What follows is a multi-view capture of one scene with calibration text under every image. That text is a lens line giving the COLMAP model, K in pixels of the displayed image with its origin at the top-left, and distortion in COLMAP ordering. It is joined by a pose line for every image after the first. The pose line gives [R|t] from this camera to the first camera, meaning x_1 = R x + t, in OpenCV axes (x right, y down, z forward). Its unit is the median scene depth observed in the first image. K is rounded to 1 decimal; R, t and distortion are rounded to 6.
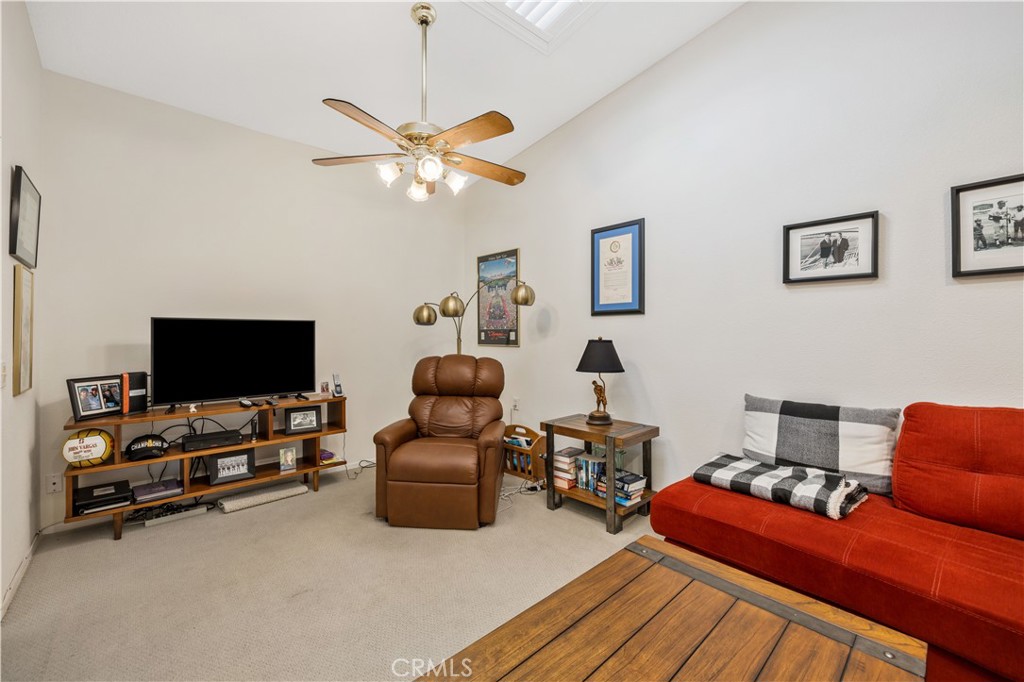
lens RADIAL K [[412.3, 0, 512.2], [0, 412.3, 335.0], [0, 0, 1]] dist [-0.000204, 0.000519]
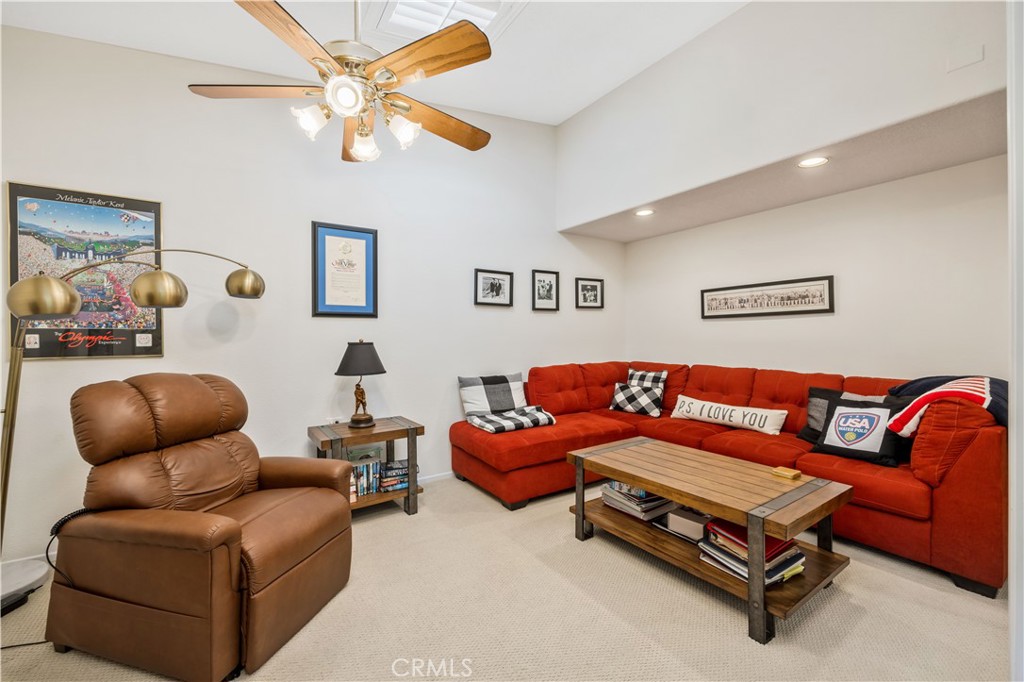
lens RADIAL K [[412.3, 0, 510.3], [0, 412.3, 339.0], [0, 0, 1]] dist [-0.000204, 0.000519]
pose [[0.152191, -0.007575, 0.988322, -0.715716], [0.006875, 0.999955, 0.006606, -0.000281], [-0.988327, 0.005790, 0.152236, 0.493729]]
